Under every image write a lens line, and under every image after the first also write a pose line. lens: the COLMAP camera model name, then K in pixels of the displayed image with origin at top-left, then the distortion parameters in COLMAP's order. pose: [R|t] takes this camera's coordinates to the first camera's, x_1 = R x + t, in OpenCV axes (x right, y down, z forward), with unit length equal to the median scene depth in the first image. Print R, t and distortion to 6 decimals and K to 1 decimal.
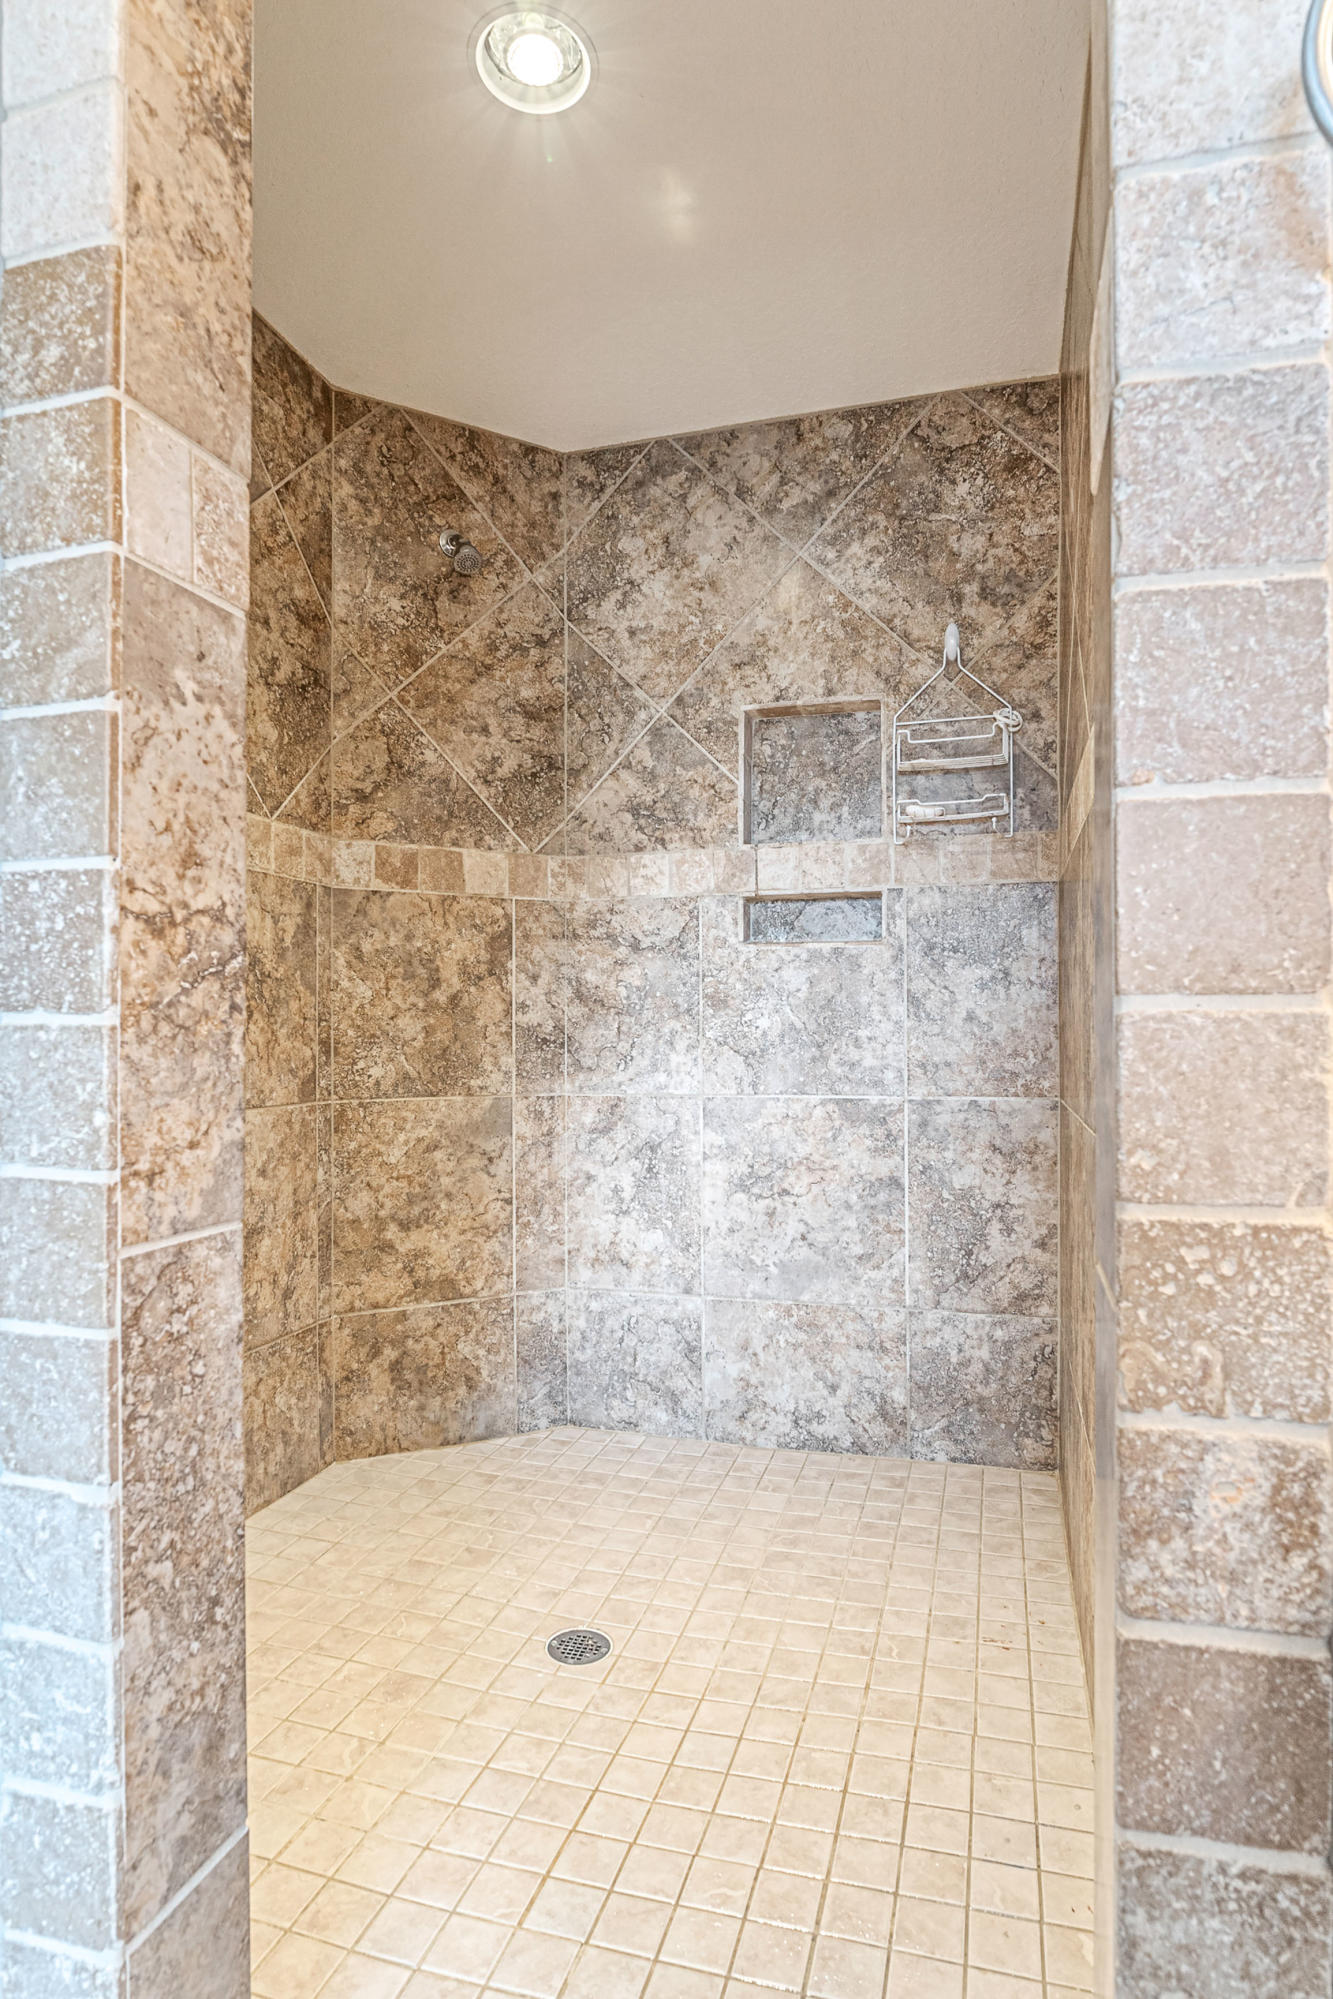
lens RADIAL K [[1064.2, 0, 691.7], [0, 1064.2, 1038.3], [0, 0, 1]] dist [-0.002217, -0.005498]
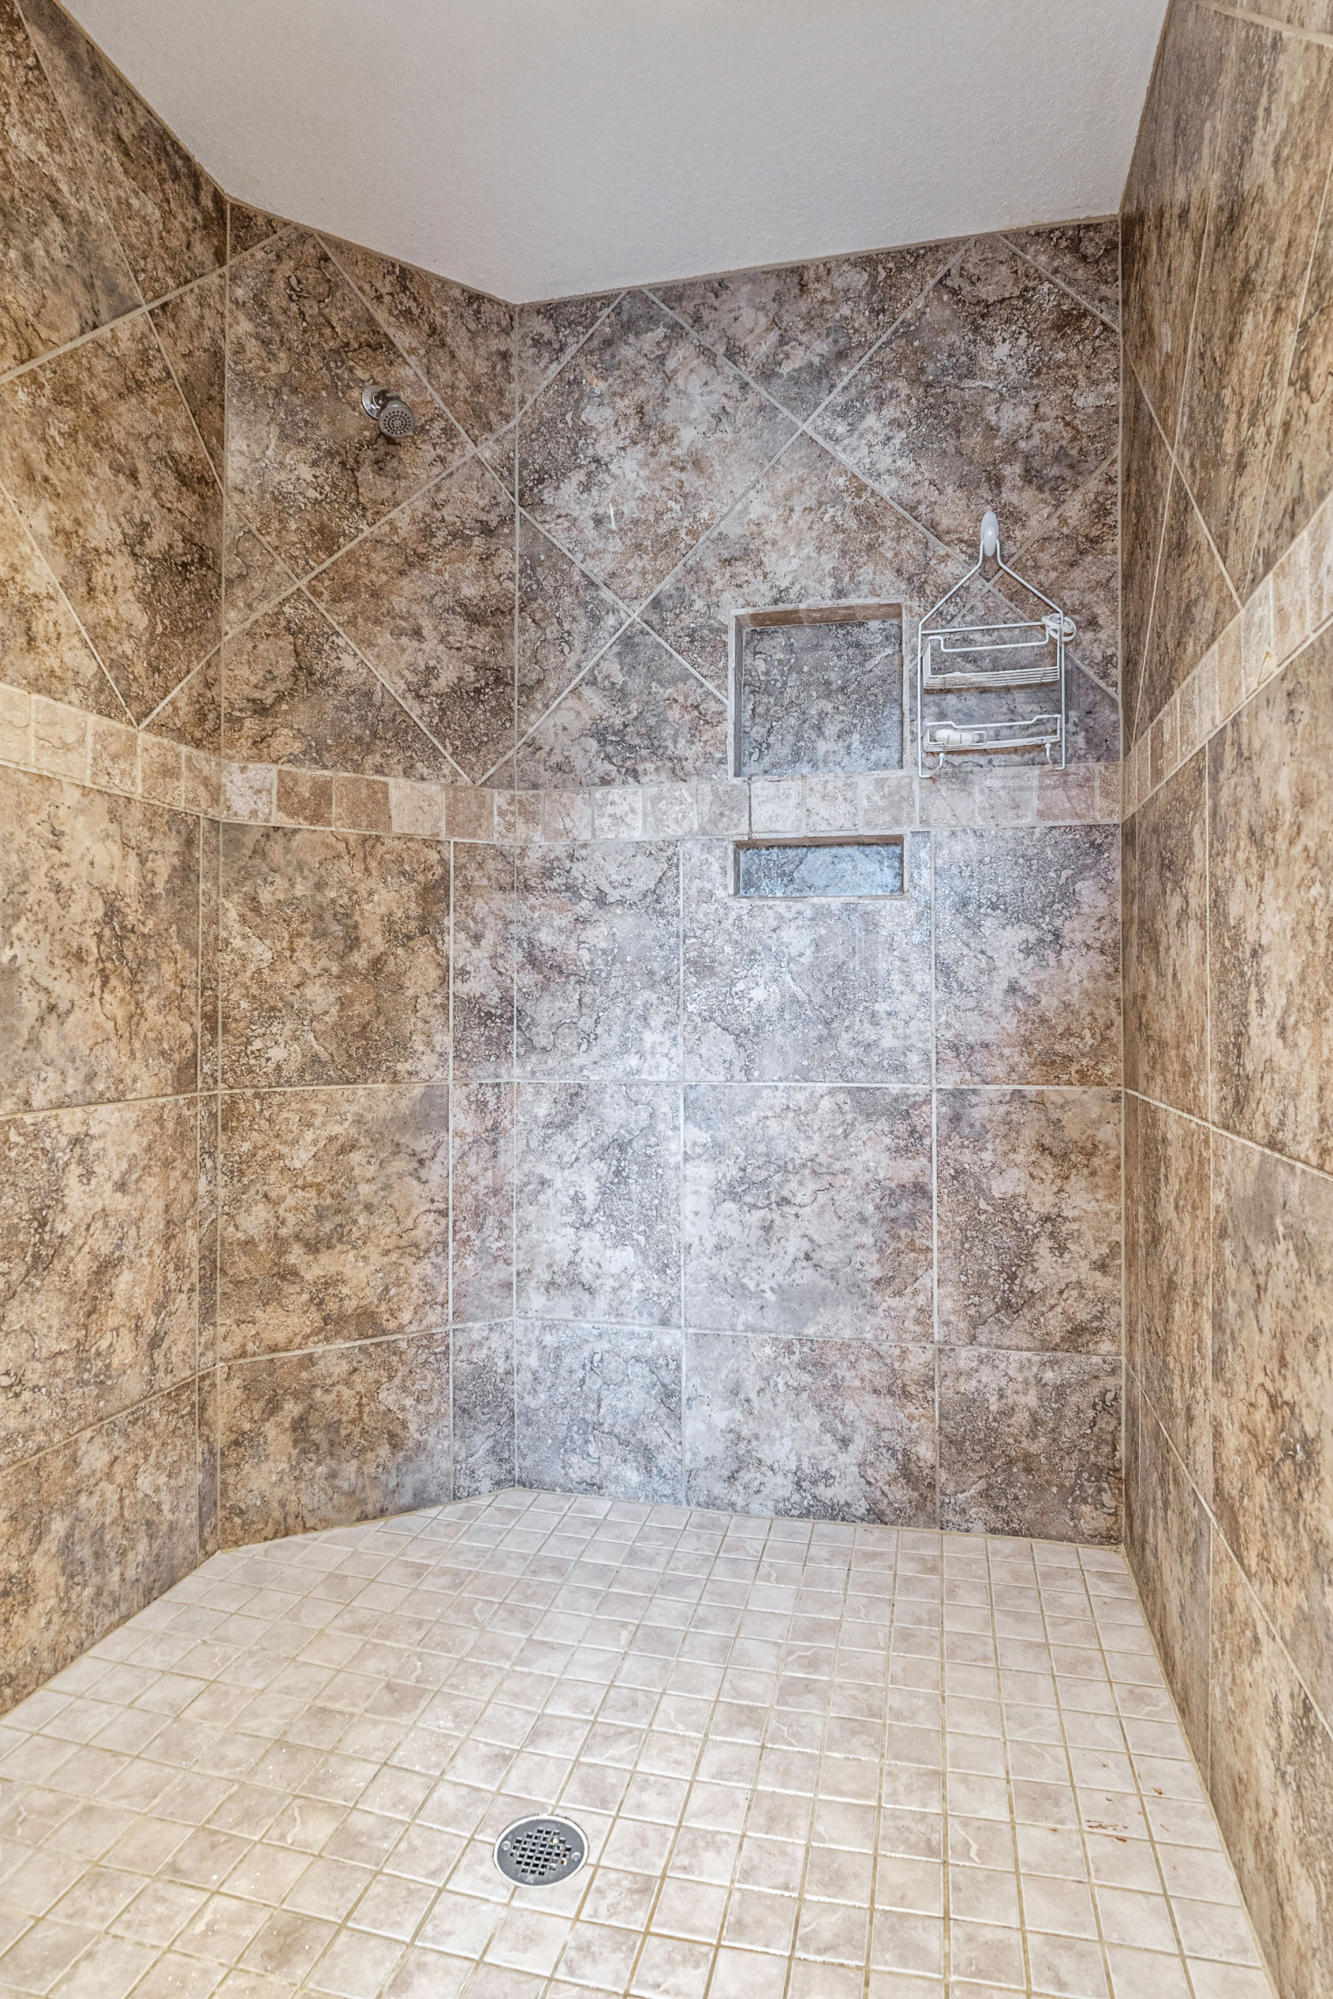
lens RADIAL K [[1064.2, 0, 678.4], [0, 1064.2, 1002.0], [0, 0, 1]] dist [-0.002217, -0.005498]
pose [[0.998800, 0.003691, 0.048828, -0.035431], [-0.003294, 0.999961, -0.008203, -0.001595], [-0.048857, 0.008032, 0.998774, 0.190115]]
